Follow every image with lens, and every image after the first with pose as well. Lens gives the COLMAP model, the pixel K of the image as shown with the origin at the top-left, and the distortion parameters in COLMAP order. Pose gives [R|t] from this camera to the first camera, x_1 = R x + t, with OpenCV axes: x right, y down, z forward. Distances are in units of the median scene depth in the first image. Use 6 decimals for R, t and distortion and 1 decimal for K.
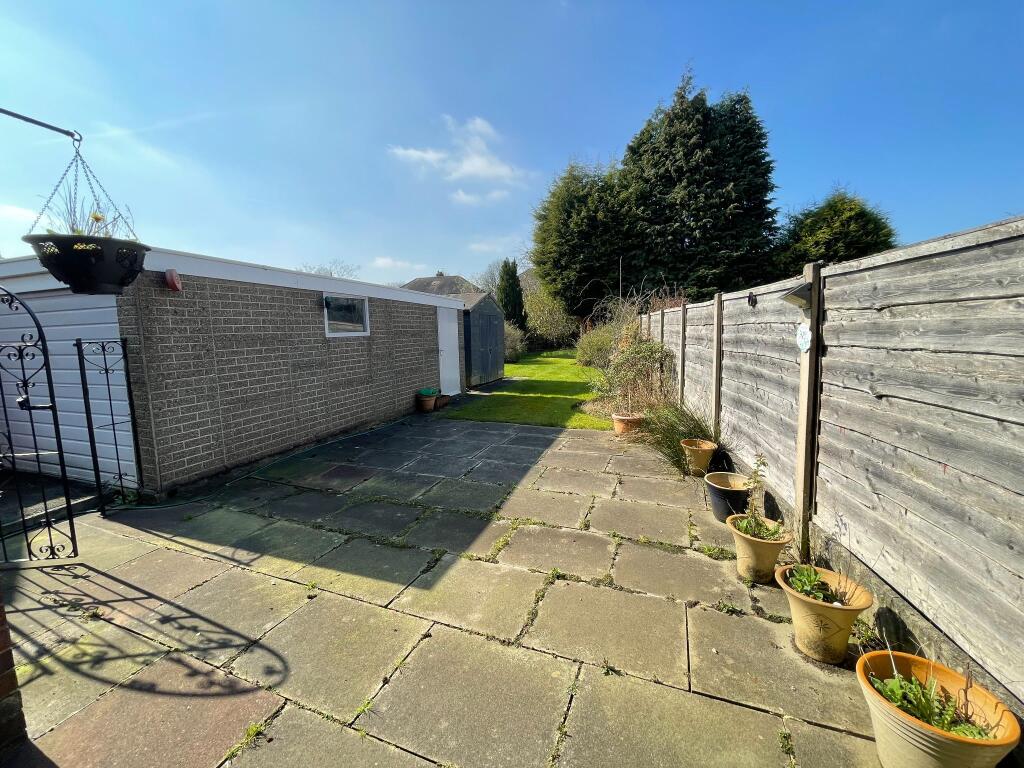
lens RADIAL K [[411.8, 0, 508.2], [0, 411.8, 373.6], [0, 0, 1]] dist [-0.002959, -0.000190]
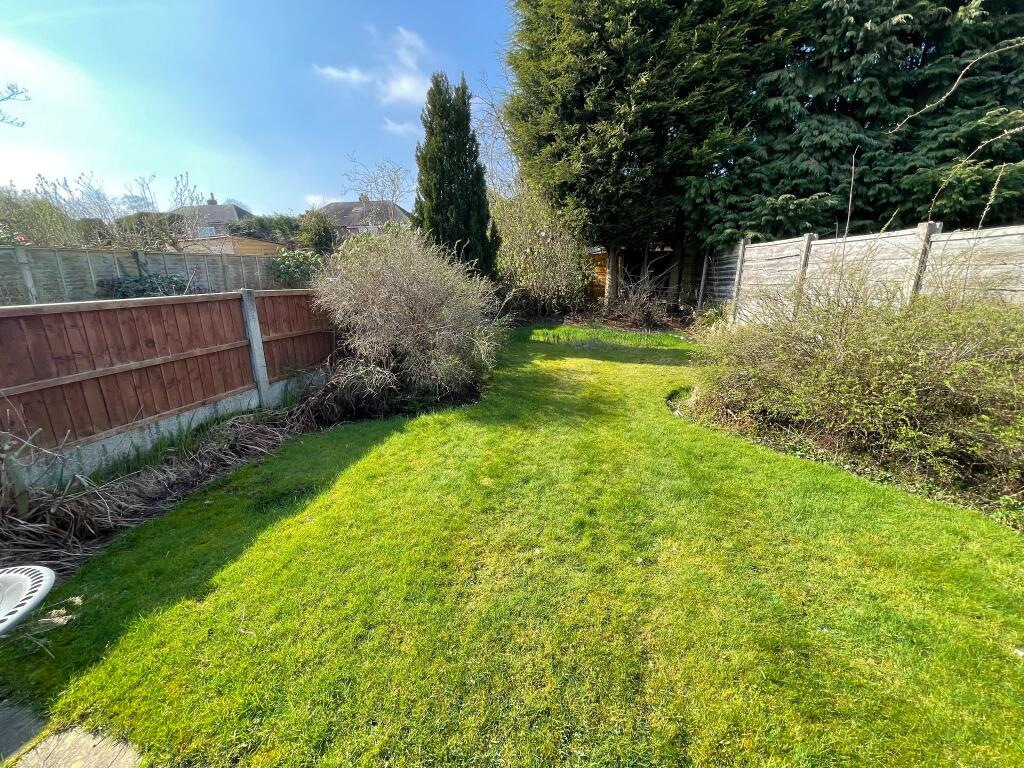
lens RADIAL K [[411.8, 0, 508.2], [0, 411.8, 373.6], [0, 0, 1]] dist [-0.002959, -0.000190]
pose [[0.993826, -0.015762, 0.109828, 0.010262], [0.001966, 0.992203, 0.124613, -0.063476], [-0.110936, -0.123628, 0.986108, 0.594105]]
